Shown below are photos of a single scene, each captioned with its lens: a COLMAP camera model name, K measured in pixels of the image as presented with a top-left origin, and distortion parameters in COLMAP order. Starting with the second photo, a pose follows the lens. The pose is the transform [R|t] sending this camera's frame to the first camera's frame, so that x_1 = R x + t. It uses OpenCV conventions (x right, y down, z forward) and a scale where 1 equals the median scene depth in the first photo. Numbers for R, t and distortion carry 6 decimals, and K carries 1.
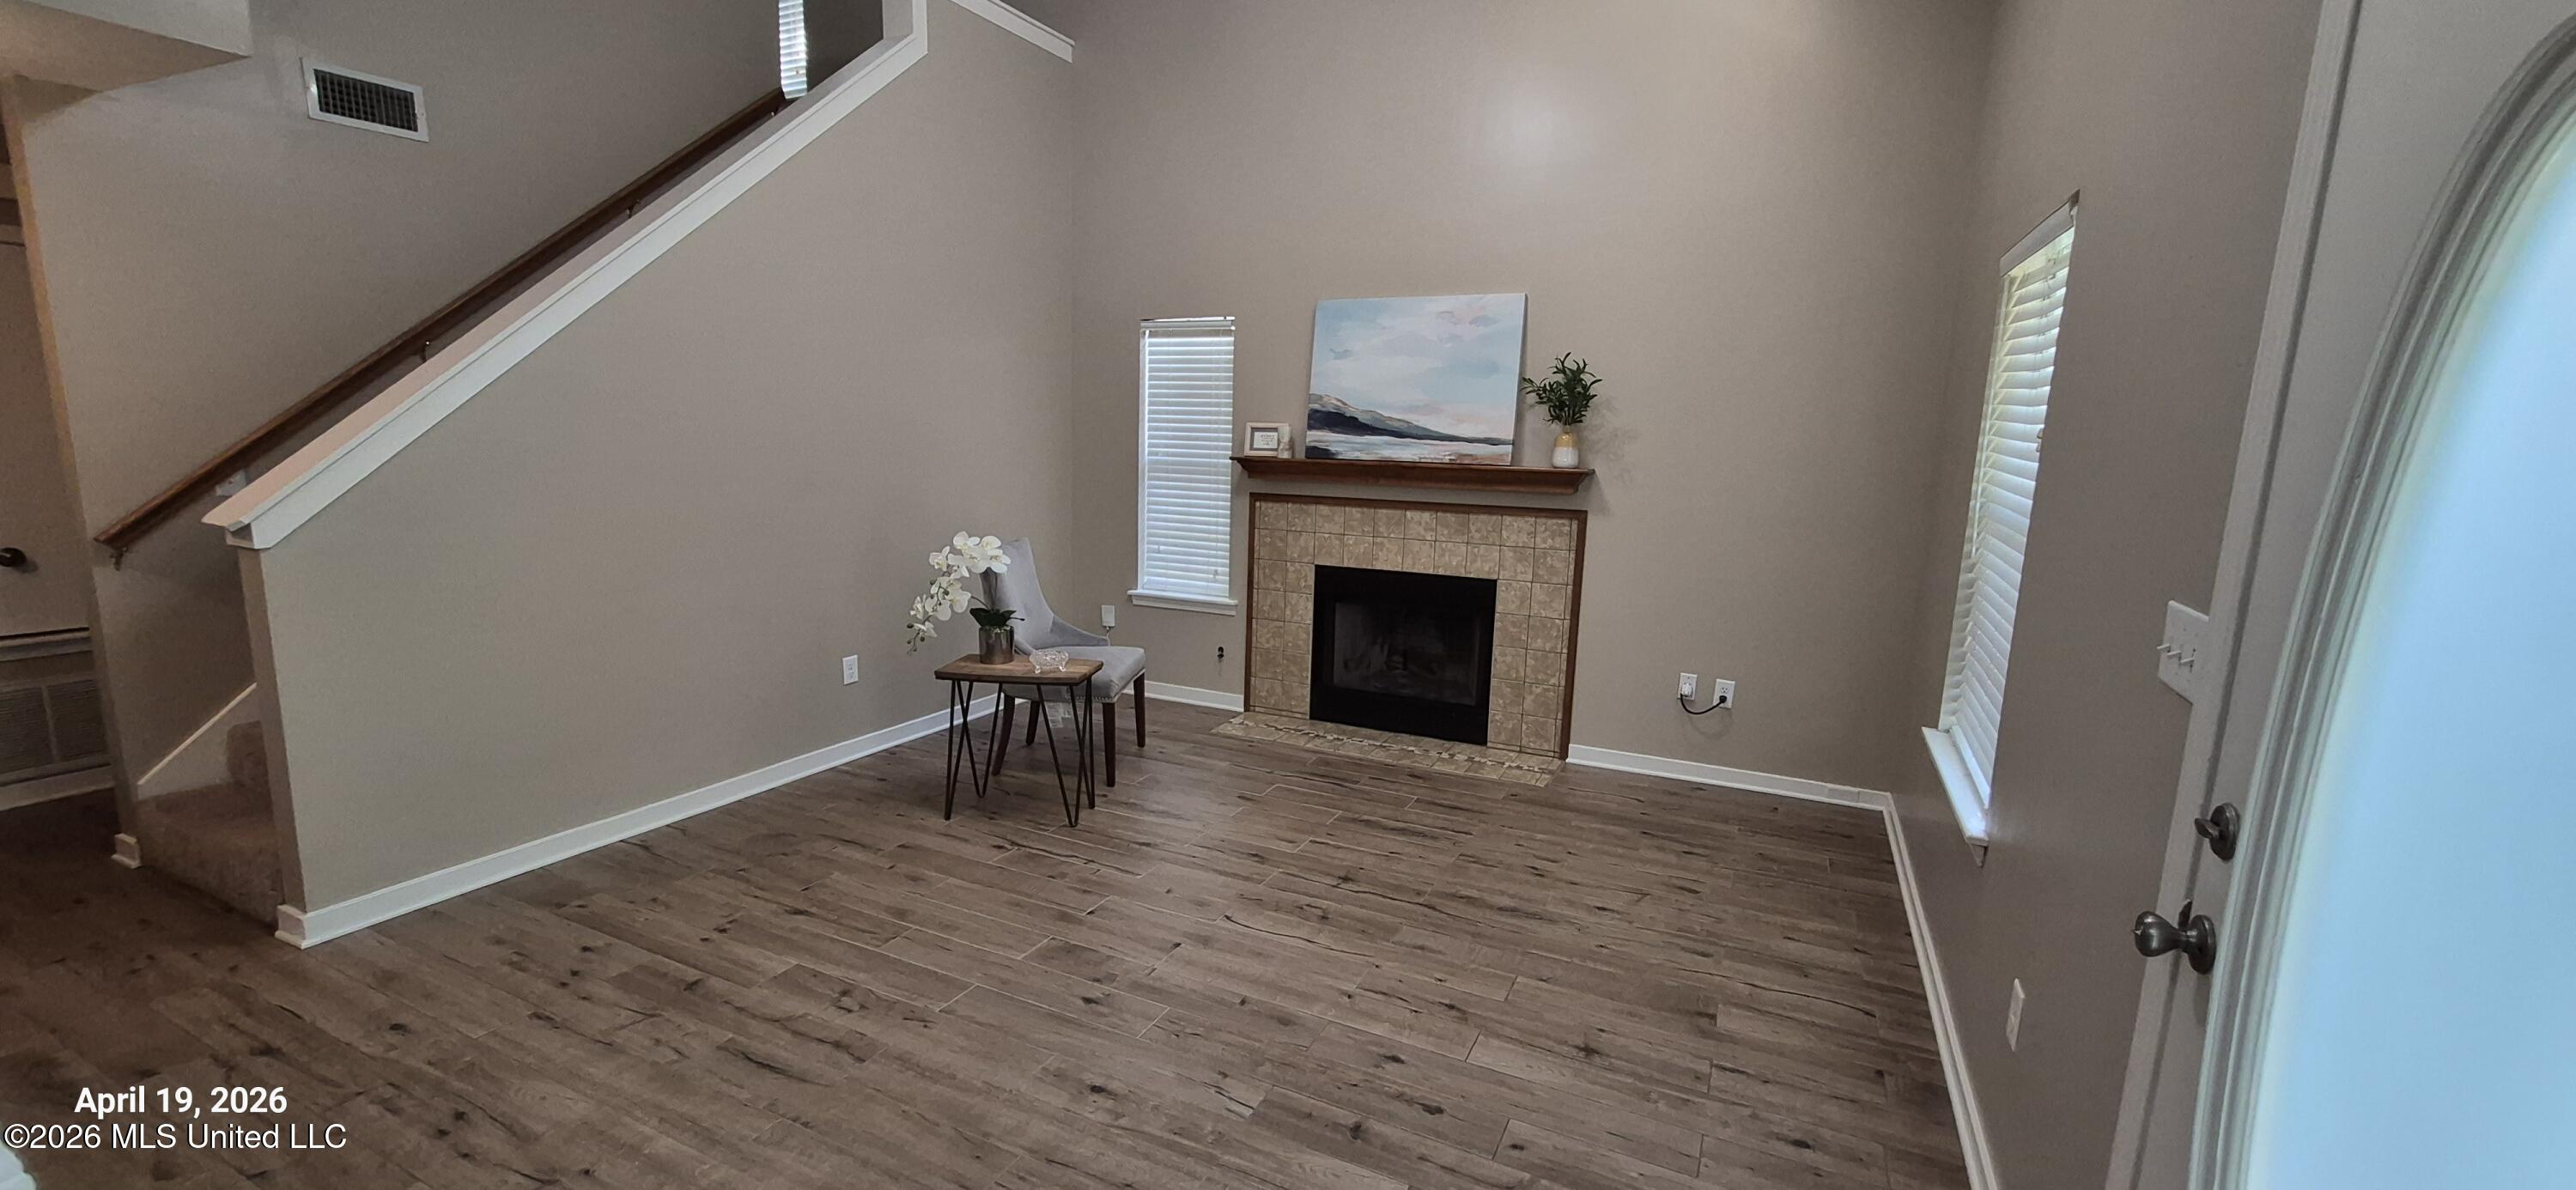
lens RADIAL K [[1021.3, 0, 1297.6], [0, 1021.3, 589.4], [0, 0, 1]] dist [-0.002457, 0.000004]
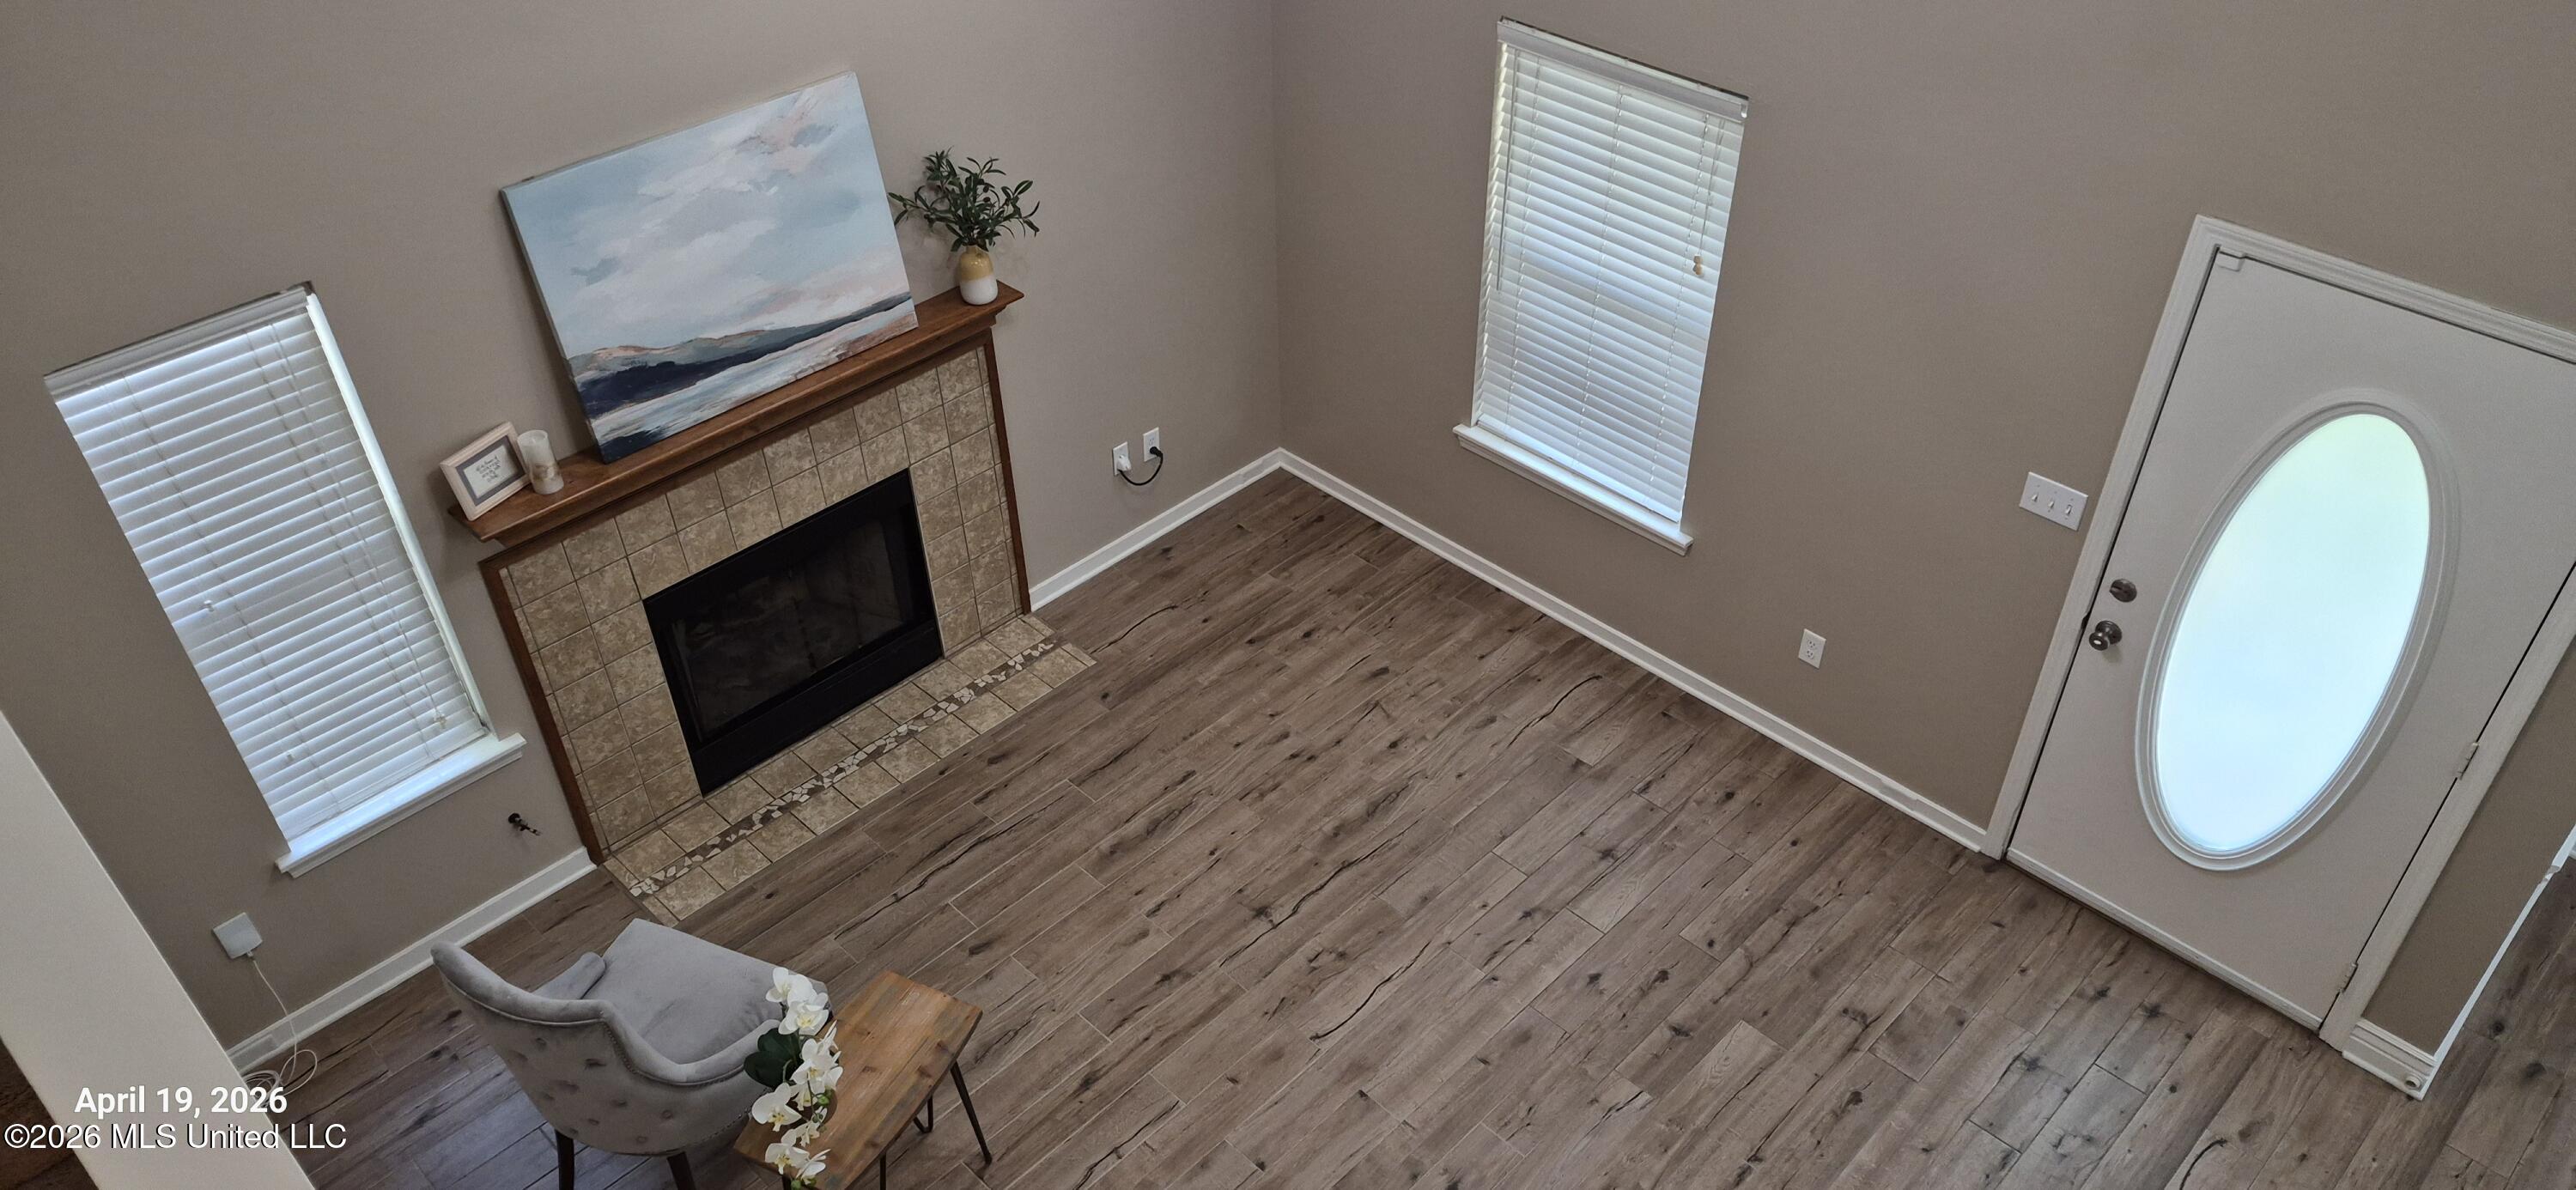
lens RADIAL K [[1750.0, 0, 1288.0], [0, 1750.0, 595.0], [0, 0, 1]] dist [0.082686, -0.000120]
pose [[0.325348, -0.613309, 0.719723, -0.645797], [0.174699, 0.787016, 0.591680, -0.614350], [-0.929316, -0.066767, 0.363199, 0.329012]]
